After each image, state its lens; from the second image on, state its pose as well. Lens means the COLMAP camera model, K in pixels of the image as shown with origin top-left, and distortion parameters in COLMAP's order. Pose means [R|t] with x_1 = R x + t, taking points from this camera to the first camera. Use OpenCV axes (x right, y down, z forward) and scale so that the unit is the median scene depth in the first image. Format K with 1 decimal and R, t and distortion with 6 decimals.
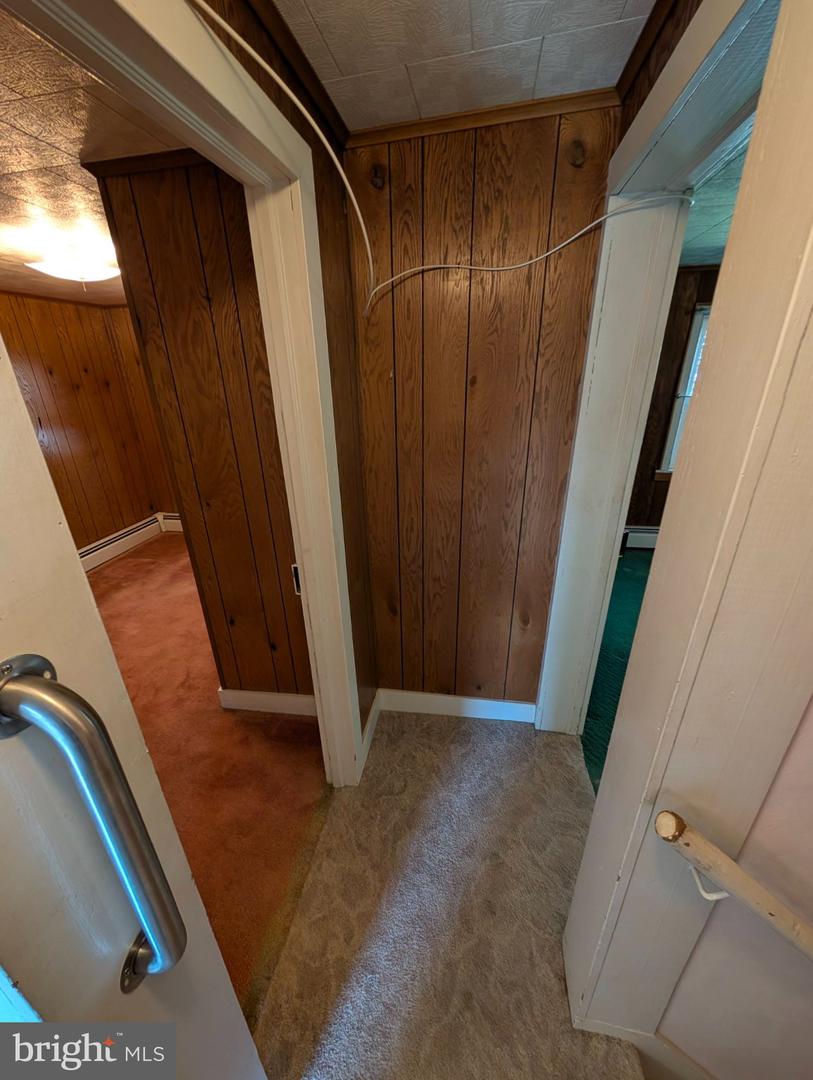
lens RADIAL K [[407.3, 0, 406.5], [0, 407.3, 540.0], [0, 0, 1]] dist [-0.000802, 0.000014]
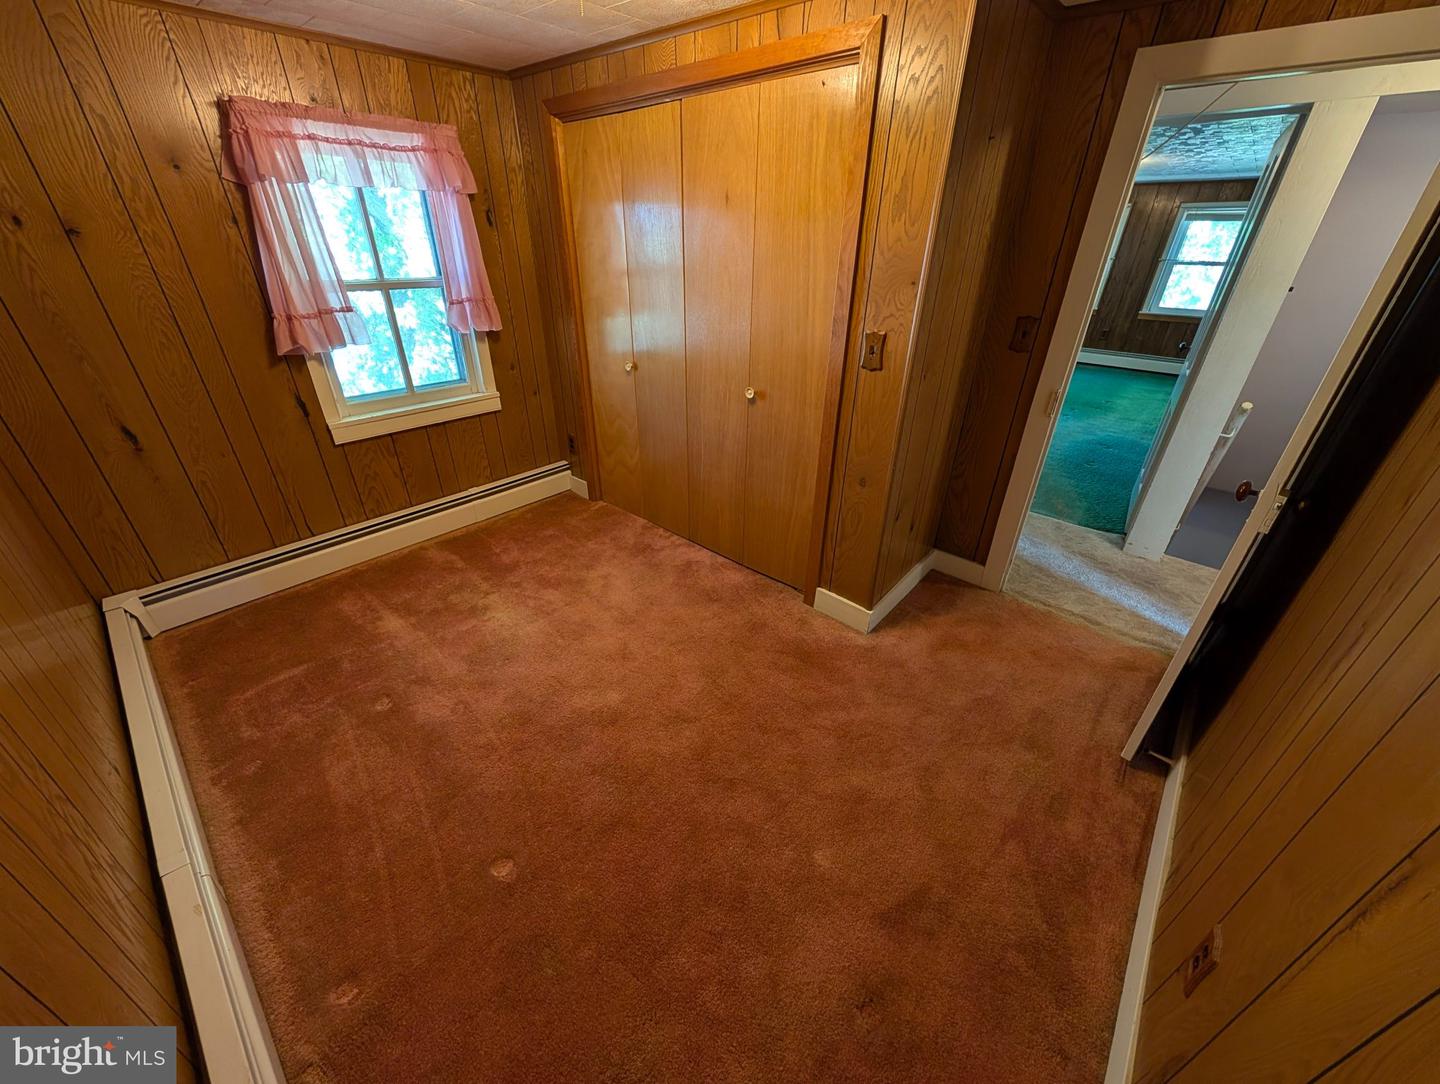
lens RADIAL K [[543.0, 0, 720.0], [0, 543.0, 542.0], [0, 0, 1]] dist [-0.000802, 0.000014]
pose [[0.526916, -0.388378, 0.755991, -1.111624], [0.300400, 0.917178, 0.261810, -0.126949], [-0.795059, 0.089148, 0.599945, 0.426683]]
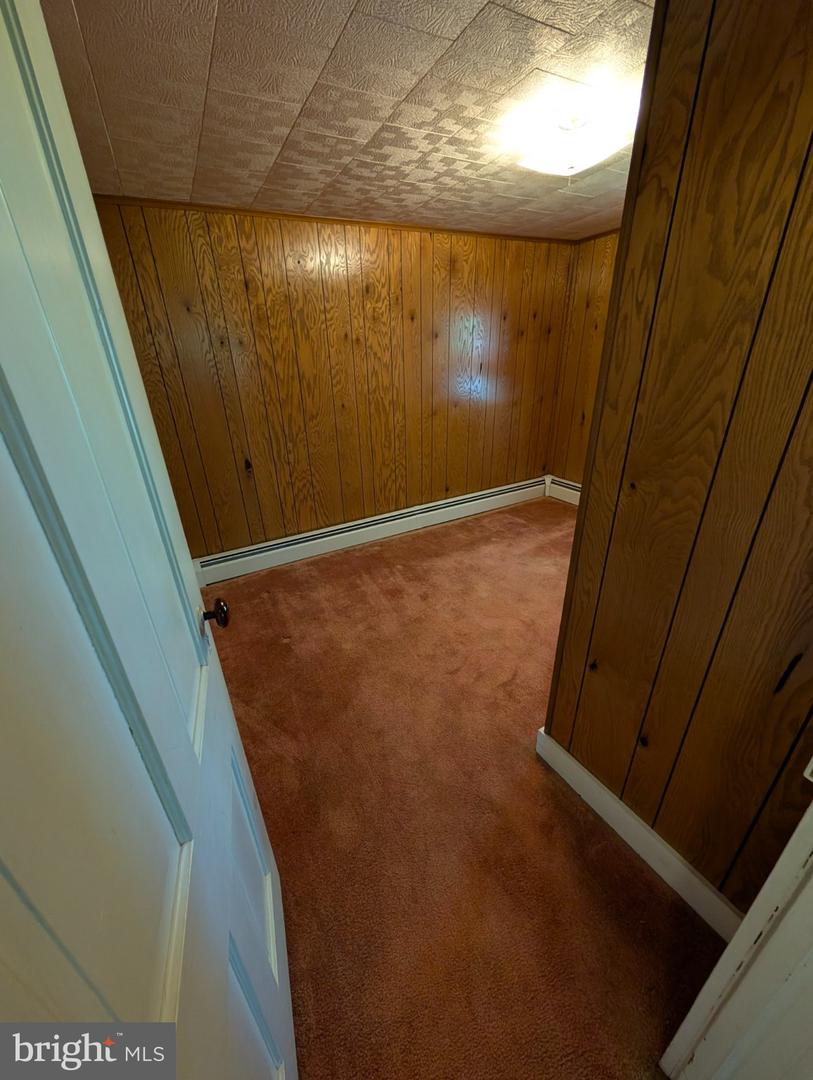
lens RADIAL K [[407.3, 0, 406.5], [0, 407.3, 540.0], [0, 0, 1]] dist [-0.000802, 0.000014]
pose [[0.618748, 0.328829, -0.713458, -0.154394], [-0.280354, 0.940809, 0.190476, -0.021817], [0.733861, 0.082164, 0.674312, 0.231935]]
